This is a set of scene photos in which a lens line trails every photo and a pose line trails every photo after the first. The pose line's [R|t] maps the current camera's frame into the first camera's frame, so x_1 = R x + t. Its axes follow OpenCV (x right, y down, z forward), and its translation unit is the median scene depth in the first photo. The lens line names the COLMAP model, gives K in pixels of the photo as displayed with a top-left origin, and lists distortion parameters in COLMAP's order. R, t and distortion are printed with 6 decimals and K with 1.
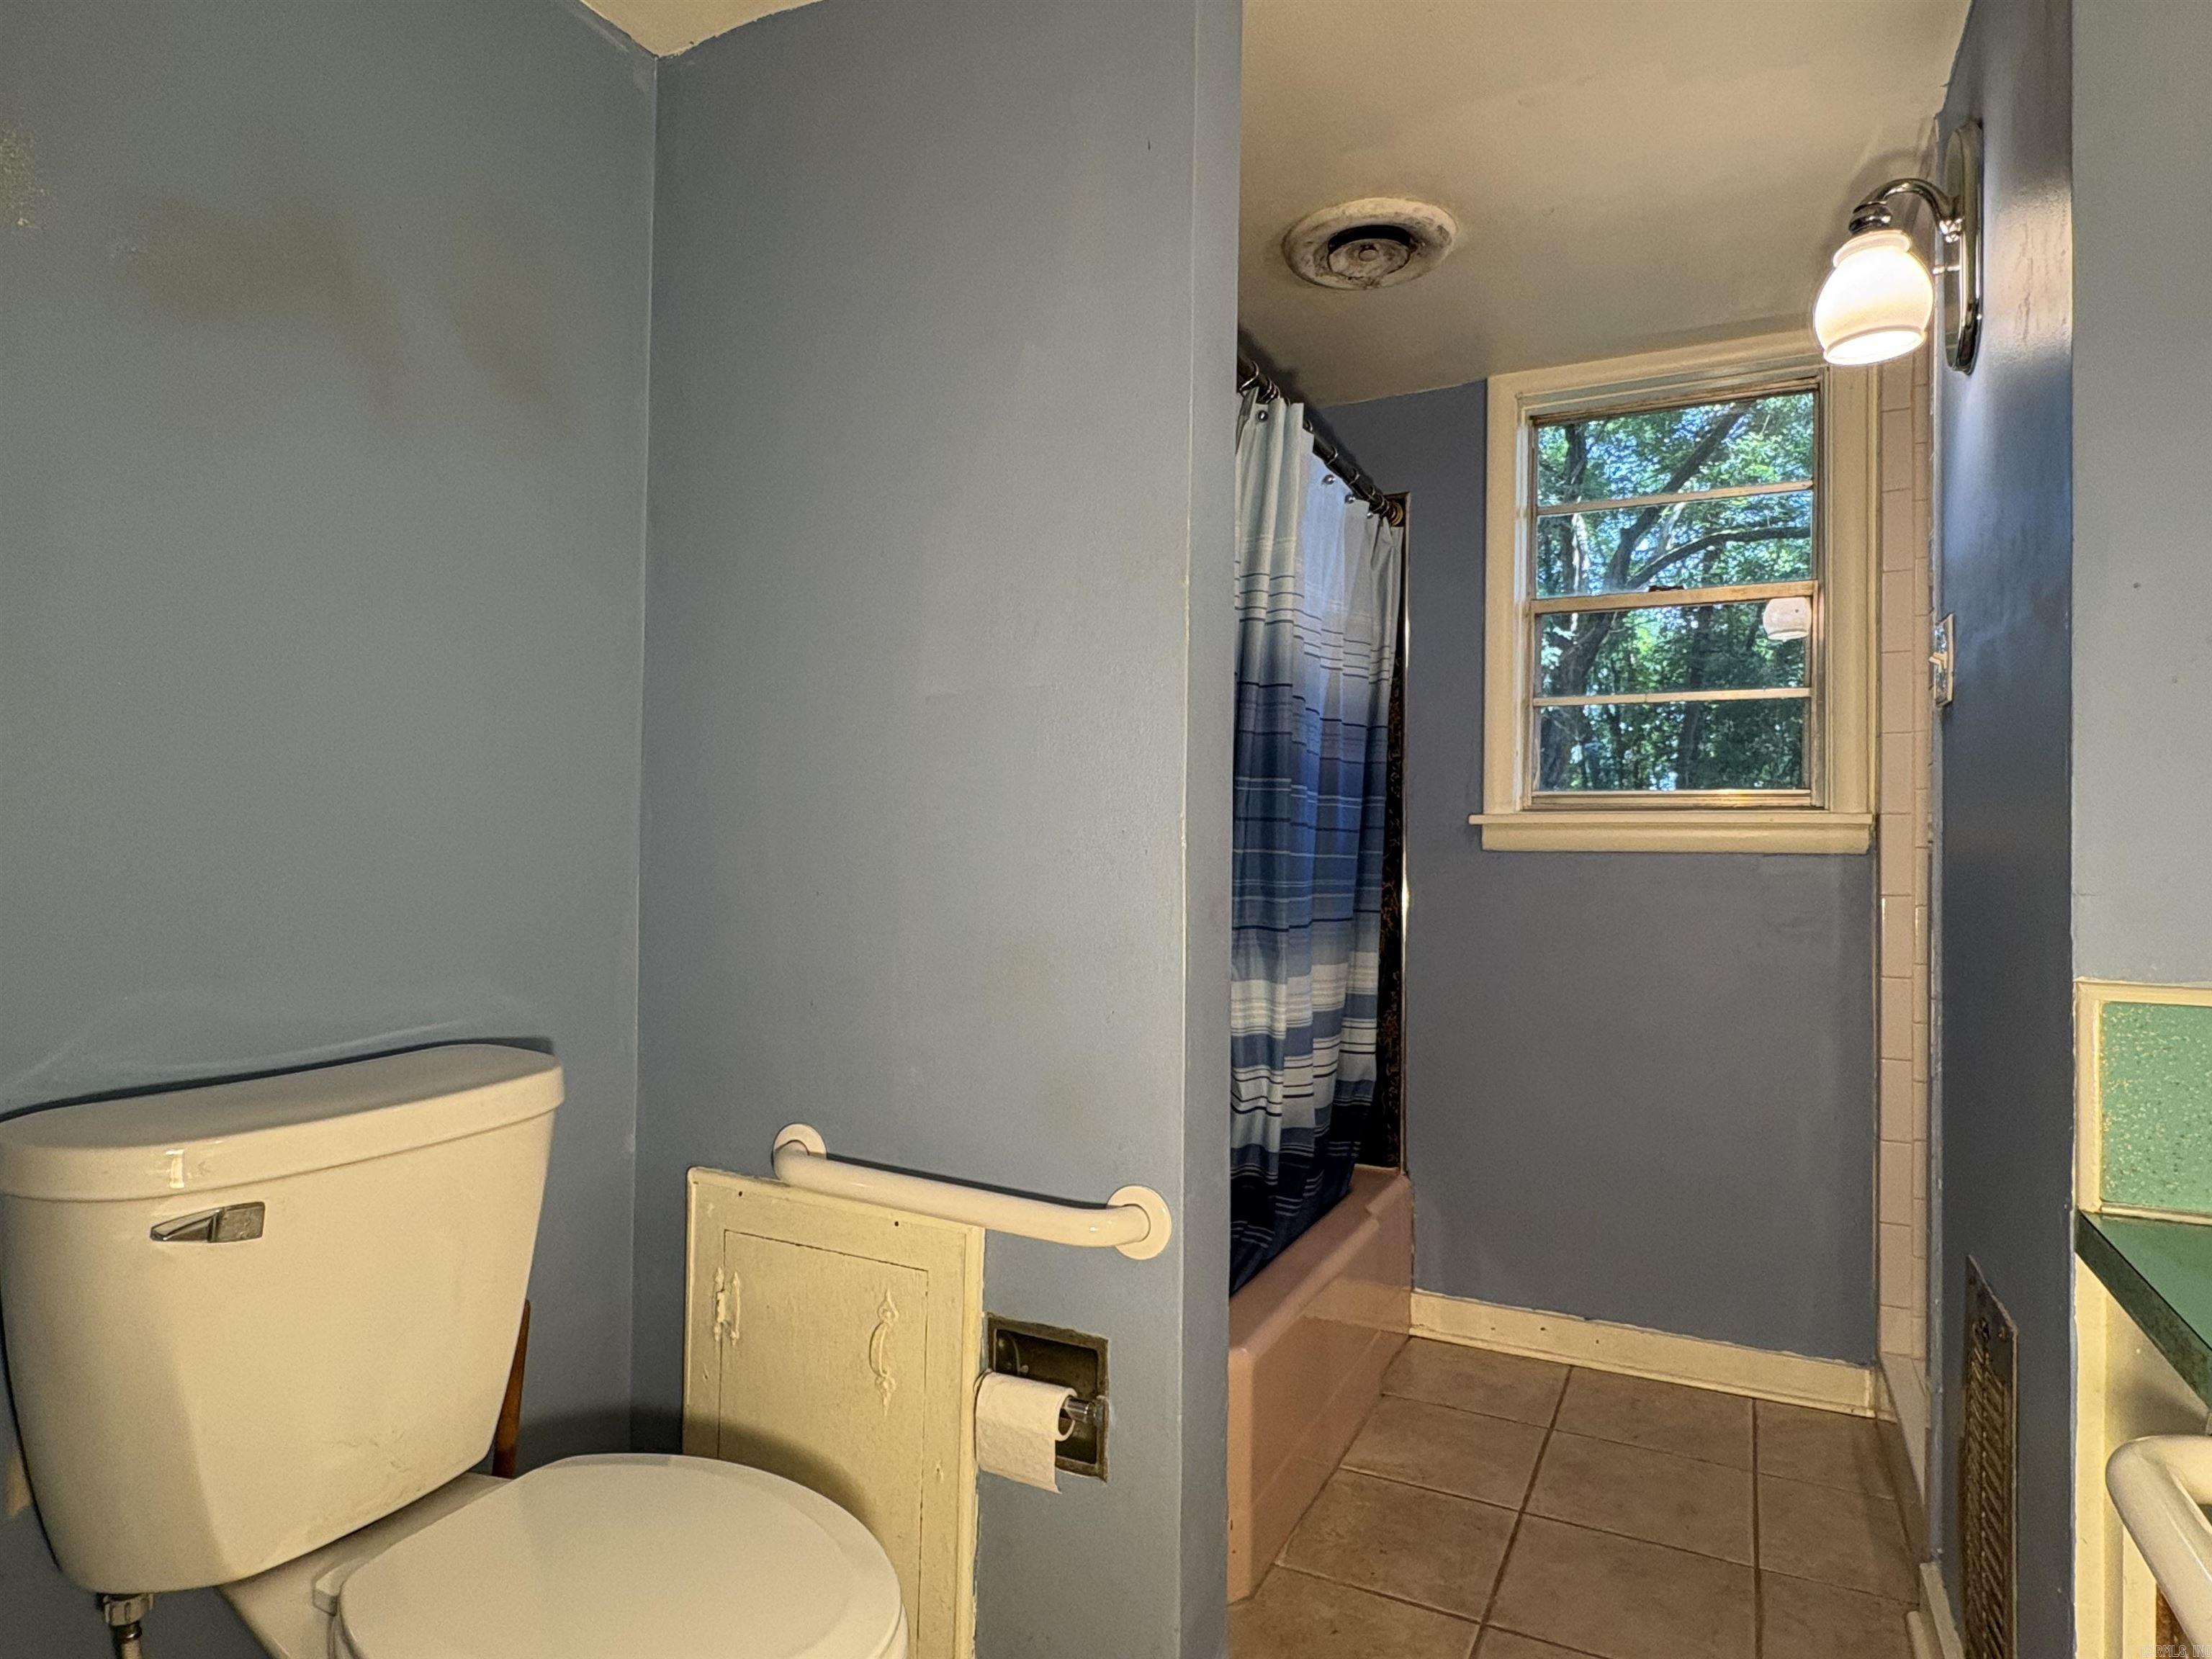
lens RADIAL K [[1256.5, 0, 1105.7], [0, 1256.5, 826.4], [0, 0, 1]] dist [0.002567, 0.000485]
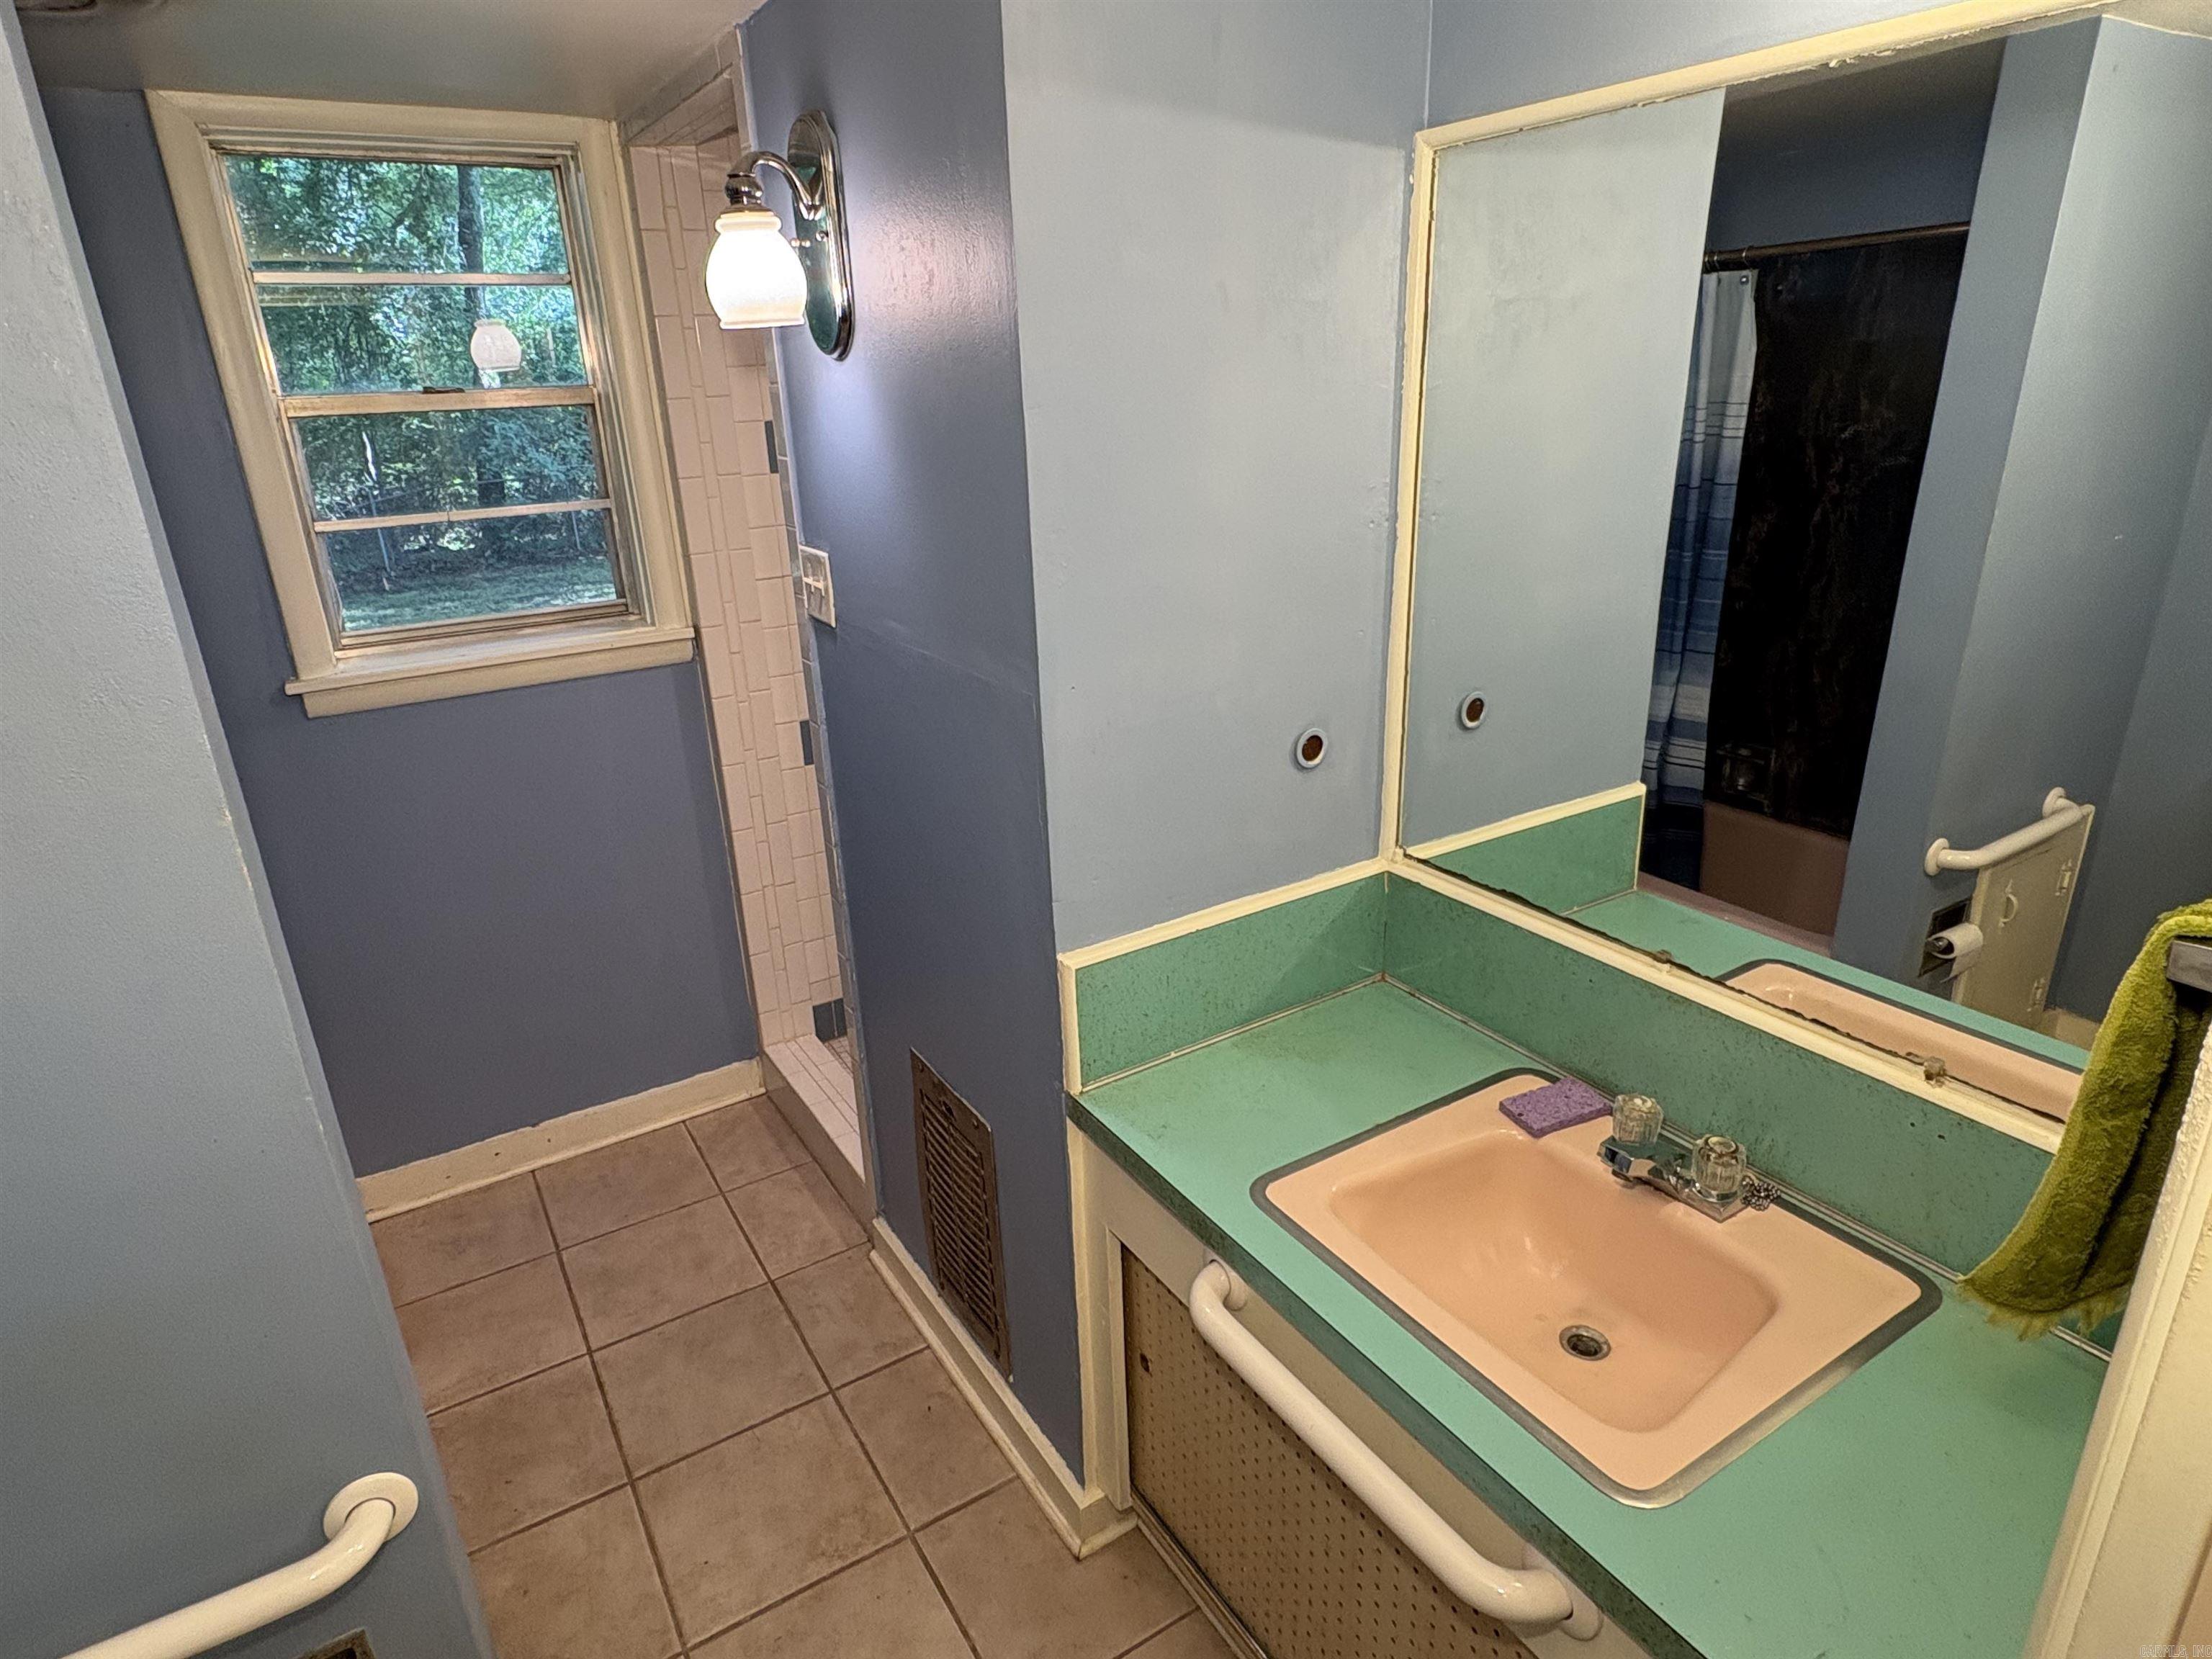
lens RADIAL K [[1256.5, 0, 1099.4], [0, 1256.5, 835.0], [0, 0, 1]] dist [0.002567, 0.000485]
pose [[0.529028, -0.326232, 0.783392, -0.164505], [0.032508, 0.930266, 0.365442, -0.293433], [-0.847982, -0.167862, 0.502742, 0.132615]]
